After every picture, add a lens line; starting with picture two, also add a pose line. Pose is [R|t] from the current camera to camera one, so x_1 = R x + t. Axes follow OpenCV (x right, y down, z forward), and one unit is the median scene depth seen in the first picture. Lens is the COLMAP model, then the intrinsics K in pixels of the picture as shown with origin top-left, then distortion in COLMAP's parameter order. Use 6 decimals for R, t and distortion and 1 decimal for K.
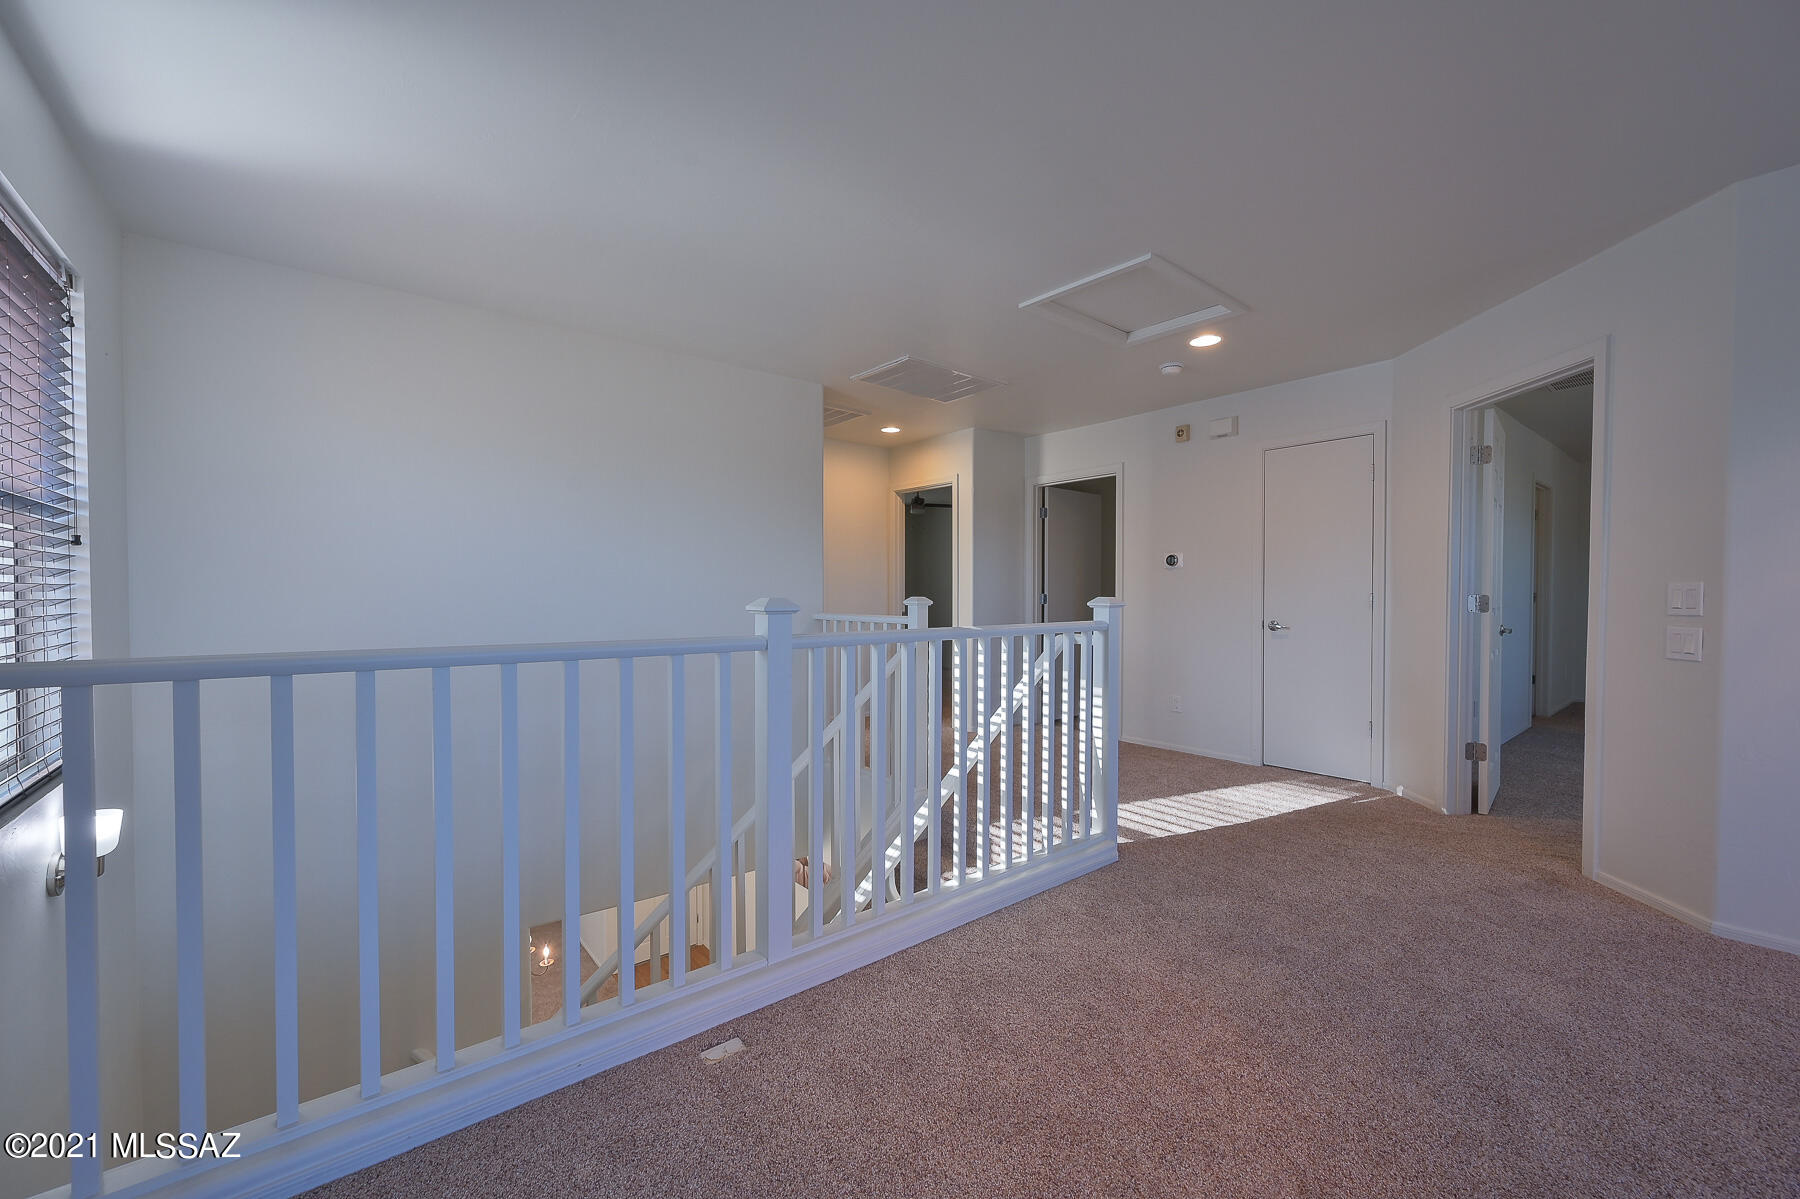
lens RADIAL K [[720.8, 0, 910.4], [0, 720.8, 597.9], [0, 0, 1]] dist [0.000531, 0.000033]
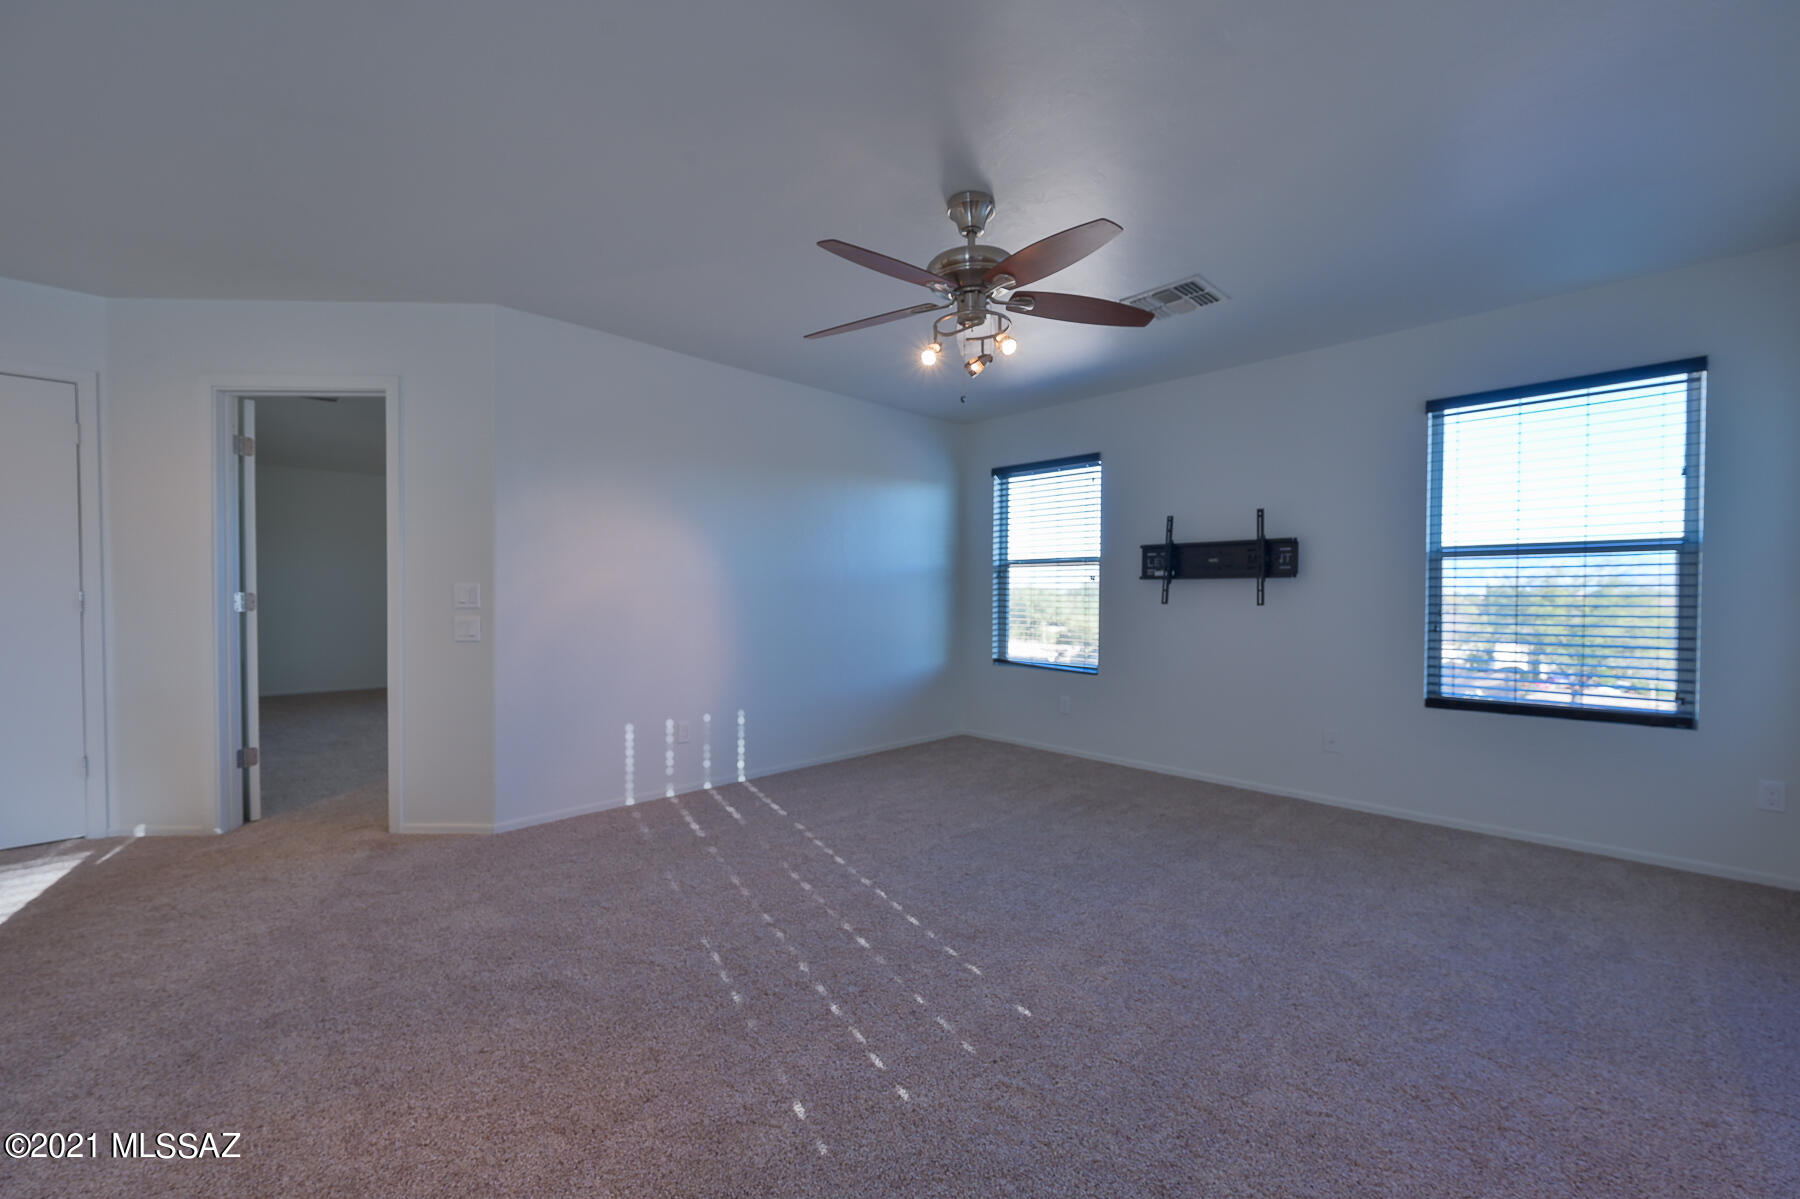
lens RADIAL K [[709.8, 0, 900.1], [0, 709.8, 603.2], [0, 0, 1]] dist [-0.000126, 0.000086]
pose [[-0.084837, -0.015598, 0.996273, -0.273737], [0.006368, 0.999849, 0.016197, -0.000327], [-0.996374, 0.007719, -0.084725, 0.274641]]
